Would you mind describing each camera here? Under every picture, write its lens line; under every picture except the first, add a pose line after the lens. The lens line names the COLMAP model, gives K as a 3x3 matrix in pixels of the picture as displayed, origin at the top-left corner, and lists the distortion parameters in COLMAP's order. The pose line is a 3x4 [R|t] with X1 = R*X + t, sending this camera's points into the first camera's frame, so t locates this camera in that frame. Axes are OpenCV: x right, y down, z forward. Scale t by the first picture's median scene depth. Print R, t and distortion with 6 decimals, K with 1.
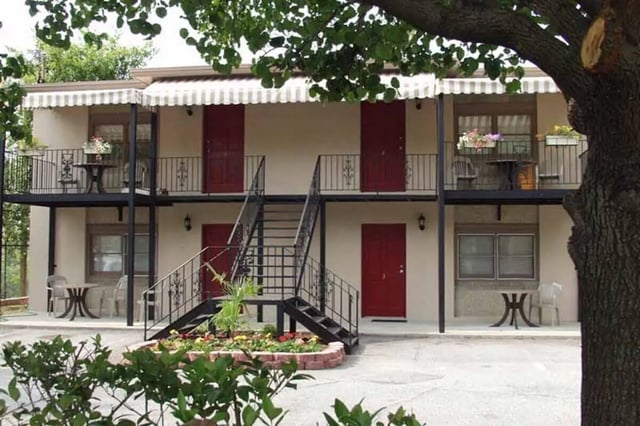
lens RADIAL K [[1303.8, 0, 320.0], [0, 1303.8, 213.0], [0, 0, 1]] dist [-0.043702, -0.032152]
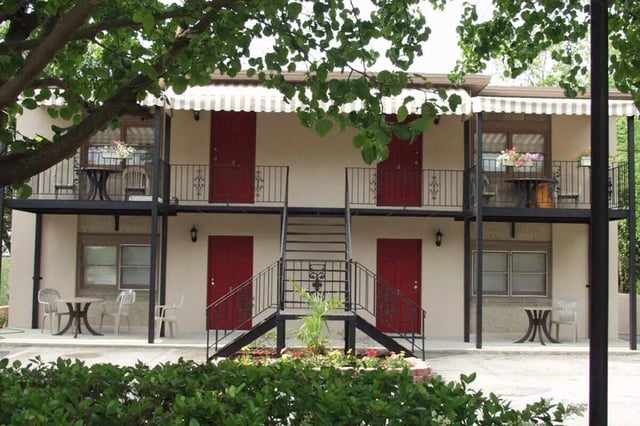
lens RADIAL K [[1303.8, 0, 320.0], [0, 1303.8, 213.0], [0, 0, 1]] dist [-0.043702, -0.032152]
pose [[0.961234, 0.023465, 0.274734, -0.285156], [-0.021322, 0.999714, -0.010784, 0.000549], [-0.274908, 0.004508, 0.961460, 0.064587]]
